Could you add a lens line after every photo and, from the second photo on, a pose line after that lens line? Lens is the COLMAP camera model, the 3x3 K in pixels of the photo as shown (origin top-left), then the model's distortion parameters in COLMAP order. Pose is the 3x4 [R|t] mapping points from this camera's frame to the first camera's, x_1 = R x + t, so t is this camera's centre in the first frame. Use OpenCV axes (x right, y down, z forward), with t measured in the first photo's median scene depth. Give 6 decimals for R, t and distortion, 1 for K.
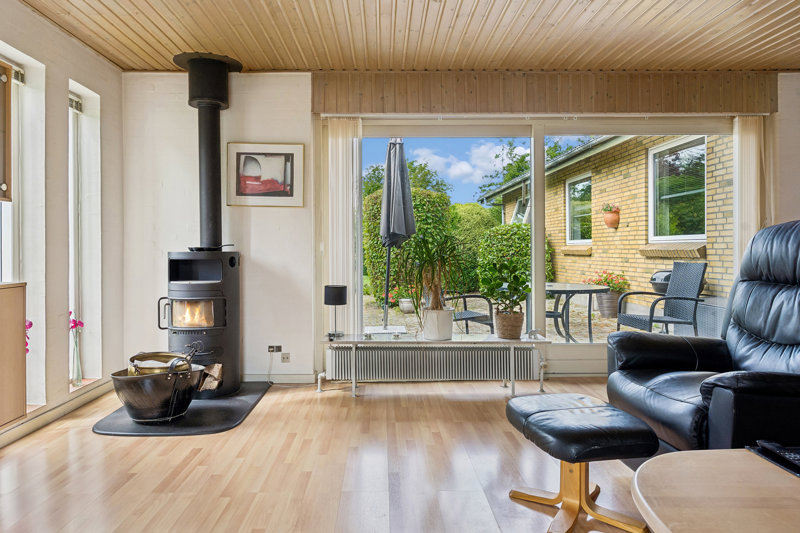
lens RADIAL K [[513.5, 0, 387.9], [0, 513.5, 250.1], [0, 0, 1]] dist [0.010413, -0.002693]
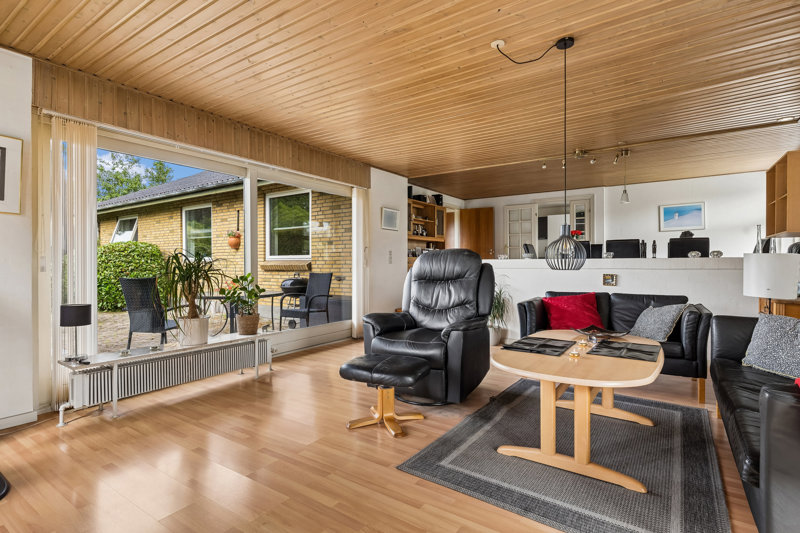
lens RADIAL K [[403.6, 0, 400.2], [0, 403.6, 264.9], [0, 0, 1]] dist [-0.002458, 0.000364]
pose [[0.567269, -0.001244, 0.823532, -0.349192], [0.002709, 0.999996, -0.000355, 0.000489], [-0.823528, 0.002433, 0.567270, 0.114822]]
